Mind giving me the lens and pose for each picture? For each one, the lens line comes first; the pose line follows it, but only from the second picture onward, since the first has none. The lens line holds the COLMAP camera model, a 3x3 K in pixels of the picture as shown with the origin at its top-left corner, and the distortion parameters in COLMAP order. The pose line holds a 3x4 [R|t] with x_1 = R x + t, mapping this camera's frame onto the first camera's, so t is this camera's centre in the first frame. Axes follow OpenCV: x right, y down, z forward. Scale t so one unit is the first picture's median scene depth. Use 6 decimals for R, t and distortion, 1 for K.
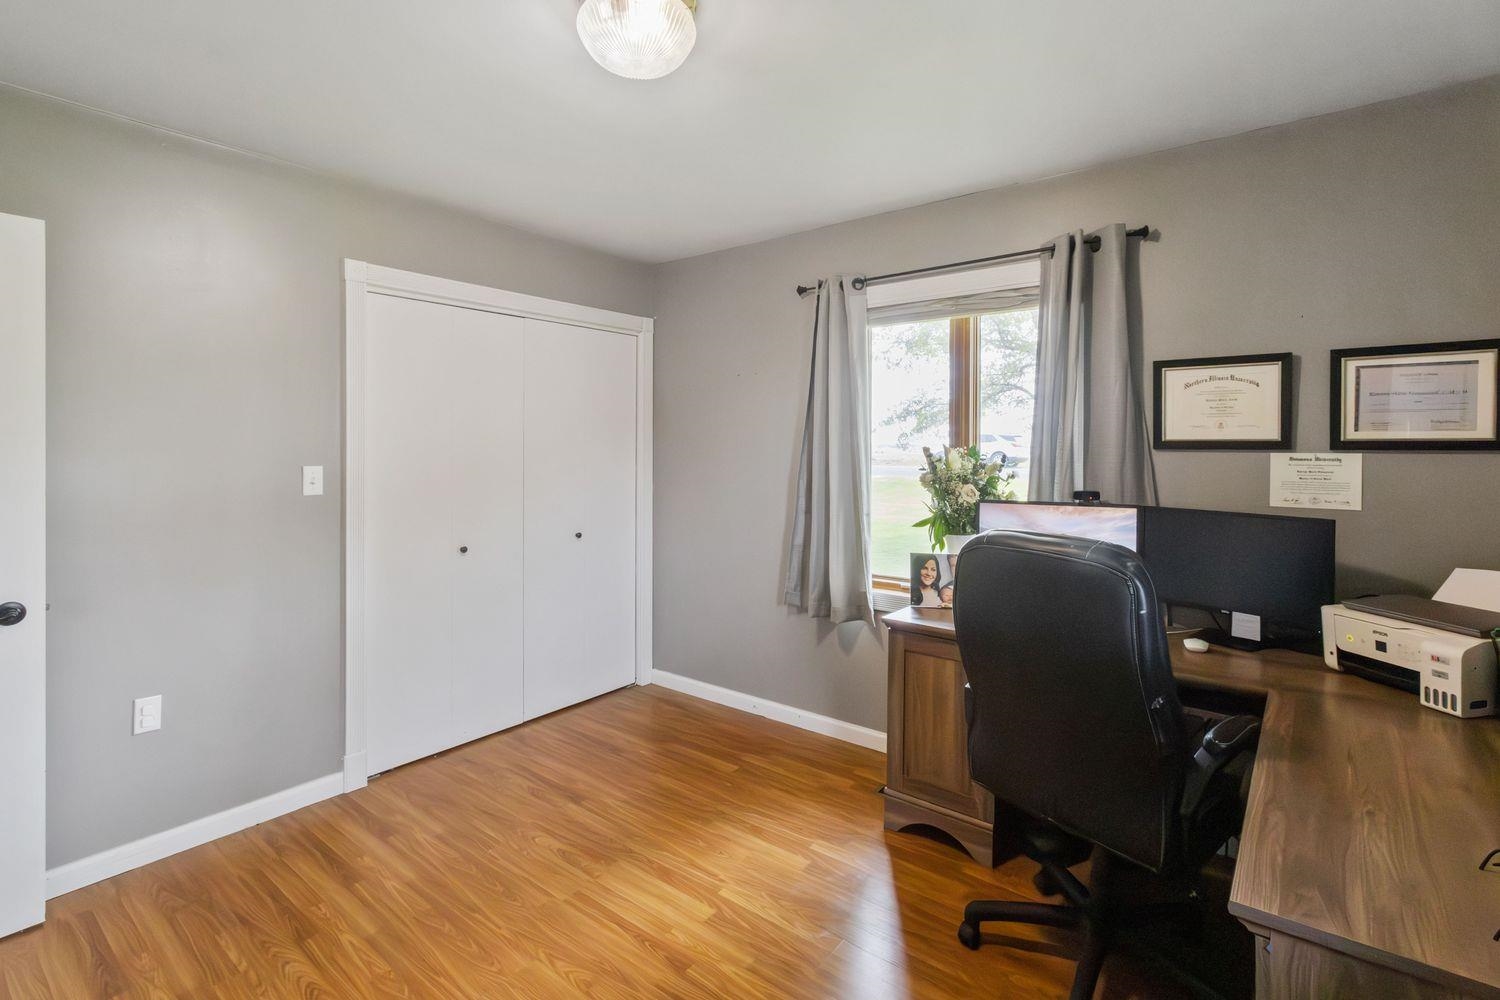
lens RADIAL K [[705.6, 0, 750.0], [0, 705.6, 500.0], [0, 0, 1]] dist [-0.002890, -0.000278]
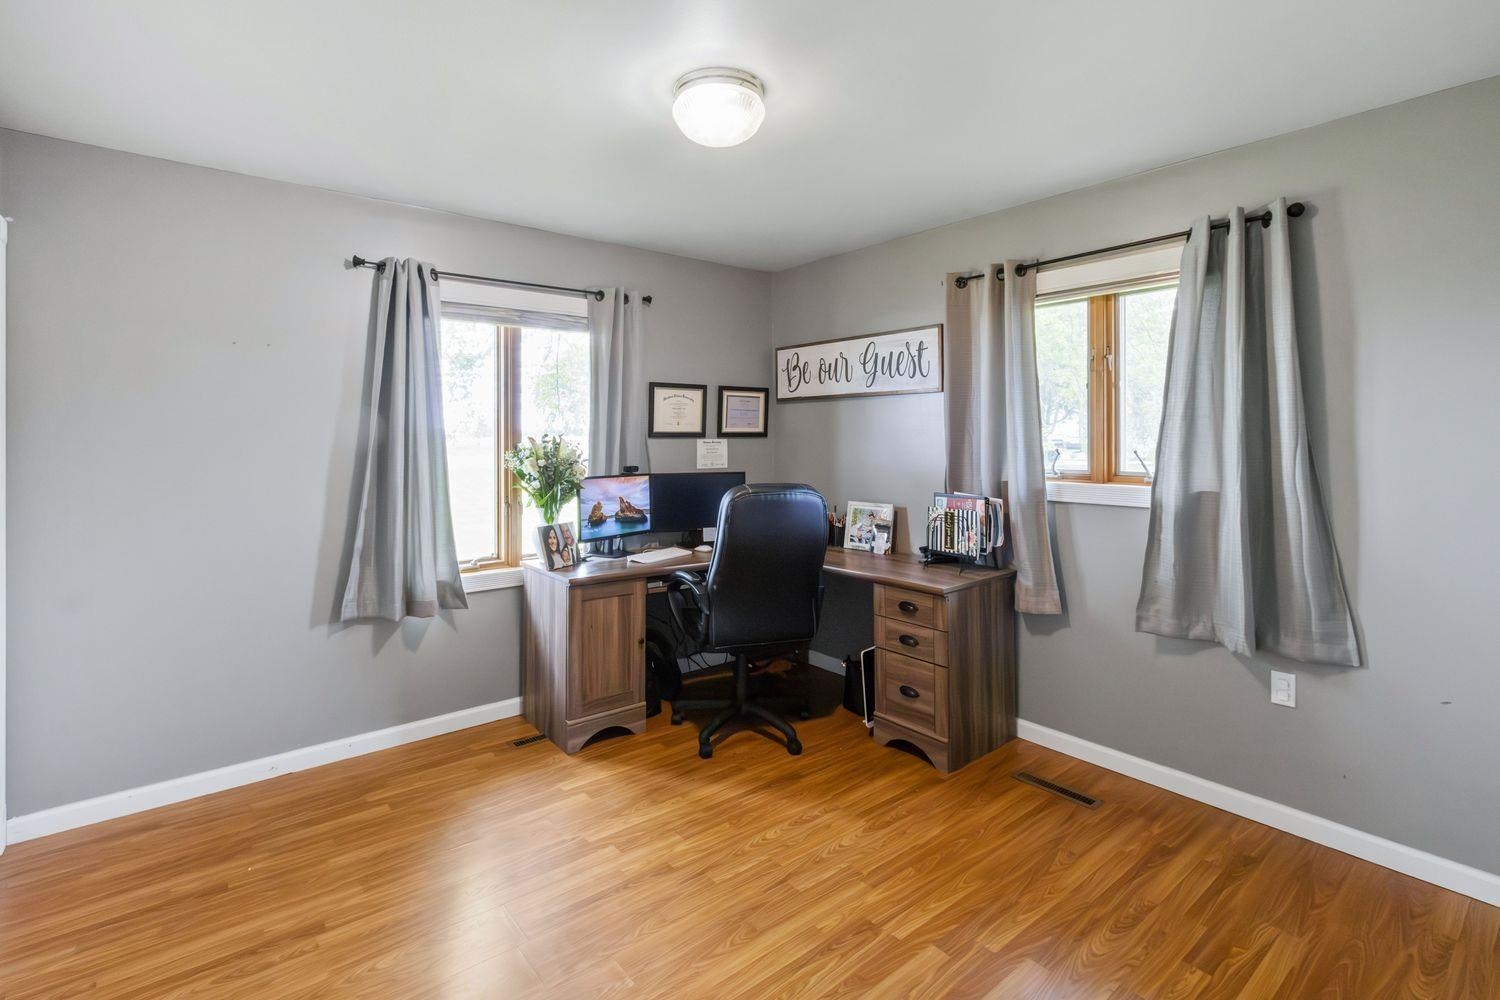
lens RADIAL K [[702.8, 0, 750.0], [0, 702.8, 500.0], [0, 0, 1]] dist [0.001345, 0.000328]
pose [[0.214693, -0.093710, 0.972176, -0.914367], [0.074162, 0.994077, 0.079443, -0.040825], [-0.973862, 0.055043, 0.220371, 0.435232]]
